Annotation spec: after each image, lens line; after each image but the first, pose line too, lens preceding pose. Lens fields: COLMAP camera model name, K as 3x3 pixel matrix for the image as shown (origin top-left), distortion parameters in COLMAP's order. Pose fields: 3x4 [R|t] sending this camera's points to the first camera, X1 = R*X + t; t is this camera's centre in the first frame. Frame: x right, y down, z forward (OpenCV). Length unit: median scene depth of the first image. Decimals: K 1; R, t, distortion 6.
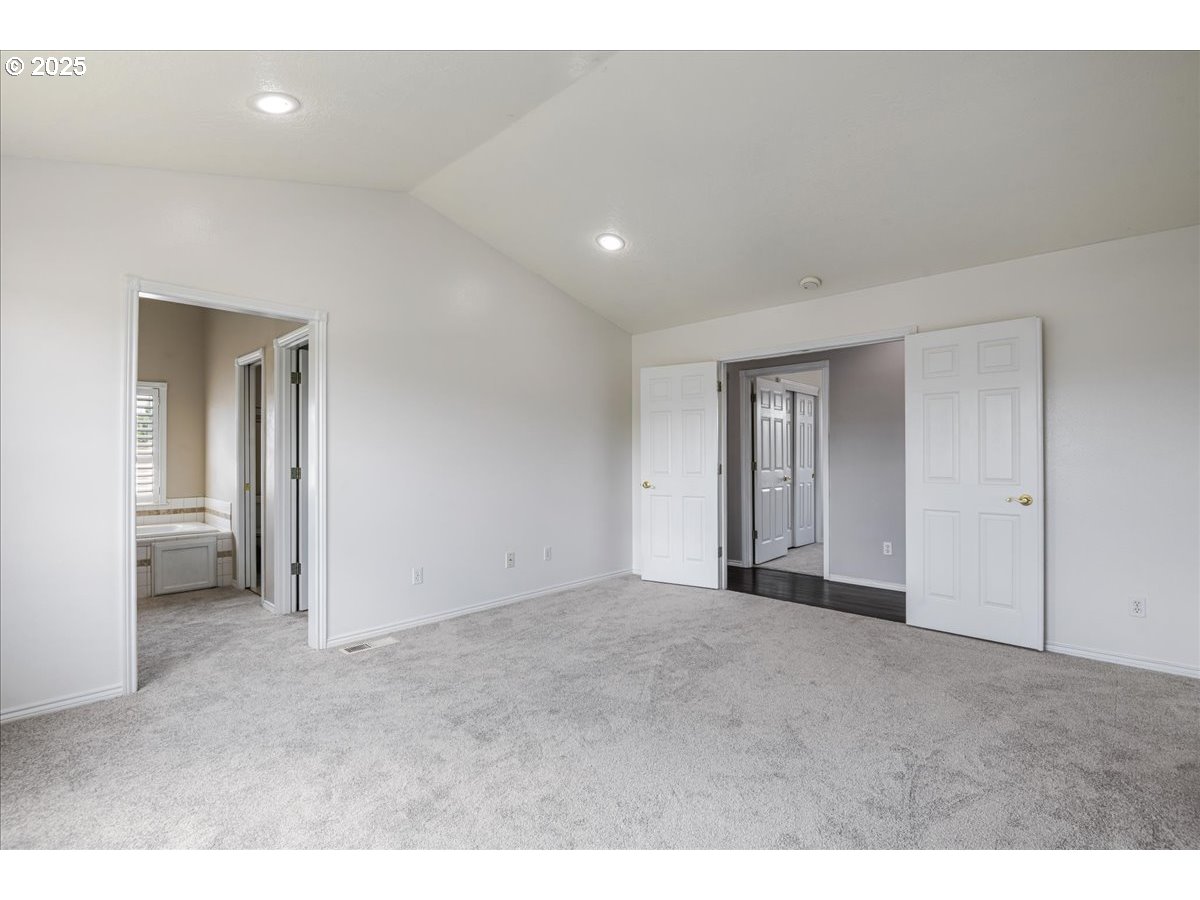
lens RADIAL K [[559.0, 0, 604.6], [0, 559.0, 451.0], [0, 0, 1]] dist [-0.015638, -0.000810]
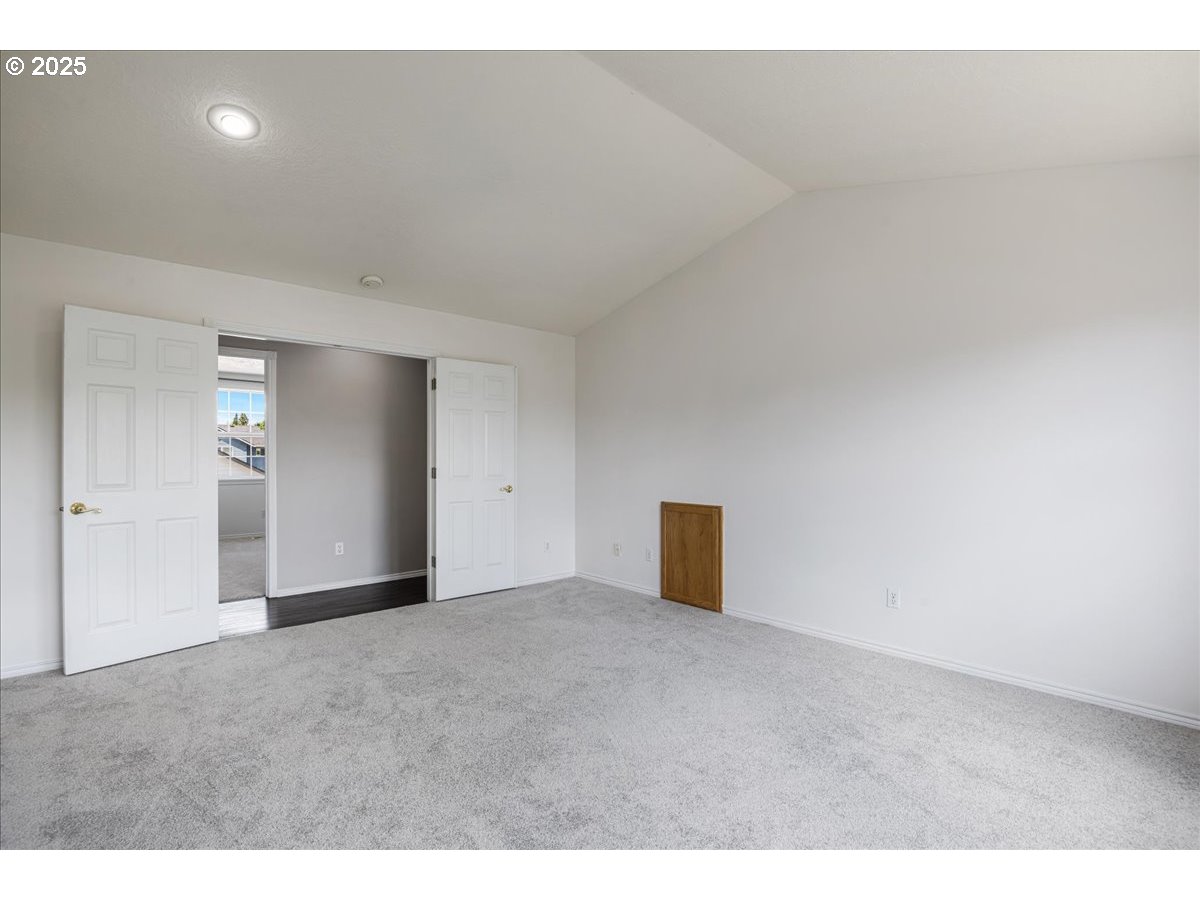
lens RADIAL K [[559.0, 0, 602.2], [0, 559.0, 457.4], [0, 0, 1]] dist [-0.015638, -0.000810]
pose [[0.071045, 0.004614, 0.997462, -0.486653], [-0.008005, 0.999960, -0.004055, 0.006470], [-0.997441, -0.007696, 0.071079, 0.443634]]
